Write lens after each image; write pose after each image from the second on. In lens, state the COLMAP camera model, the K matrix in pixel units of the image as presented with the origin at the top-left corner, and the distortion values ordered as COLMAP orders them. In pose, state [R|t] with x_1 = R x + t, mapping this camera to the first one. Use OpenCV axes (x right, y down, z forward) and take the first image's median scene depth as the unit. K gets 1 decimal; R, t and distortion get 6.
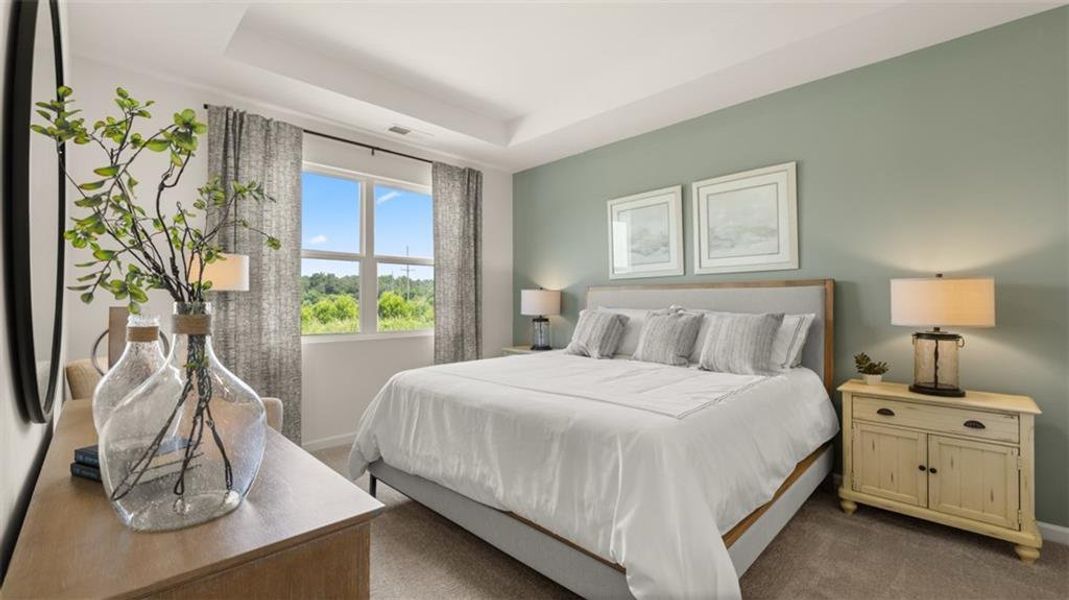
lens RADIAL K [[447.7, 0, 533.3], [0, 447.7, 294.8], [0, 0, 1]] dist [-0.000307, -0.000921]
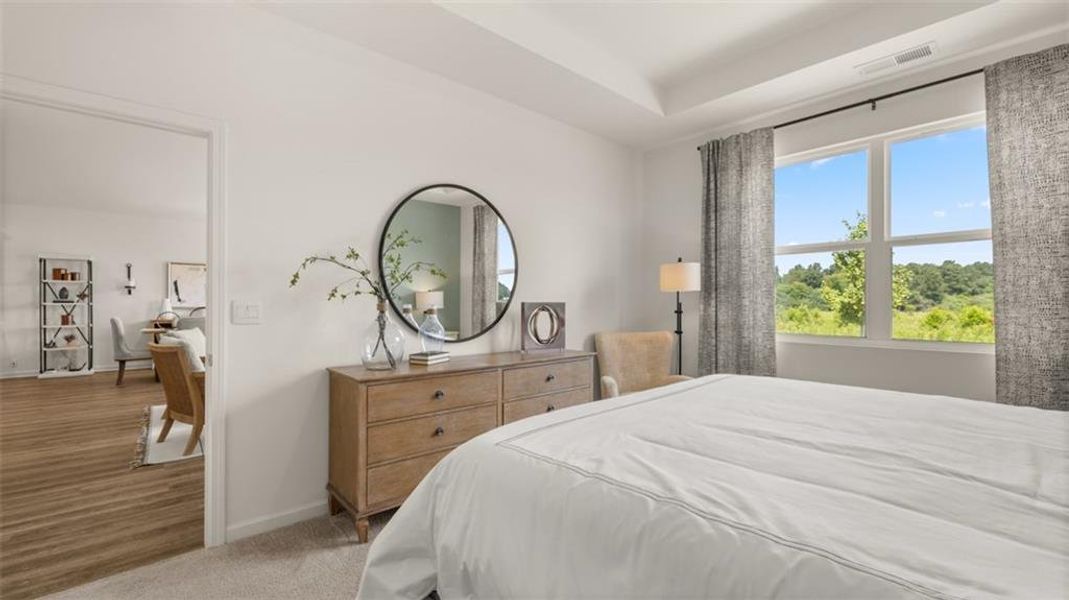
lens RADIAL K [[438.6, 0, 532.5], [0, 438.6, 298.8], [0, 0, 1]] dist [-0.002474, -0.000514]
pose [[-0.053473, -0.002762, -0.998565, 0.396356], [0.017672, 0.999837, -0.003712, 0.007173], [0.998413, -0.017845, -0.053416, 0.410210]]
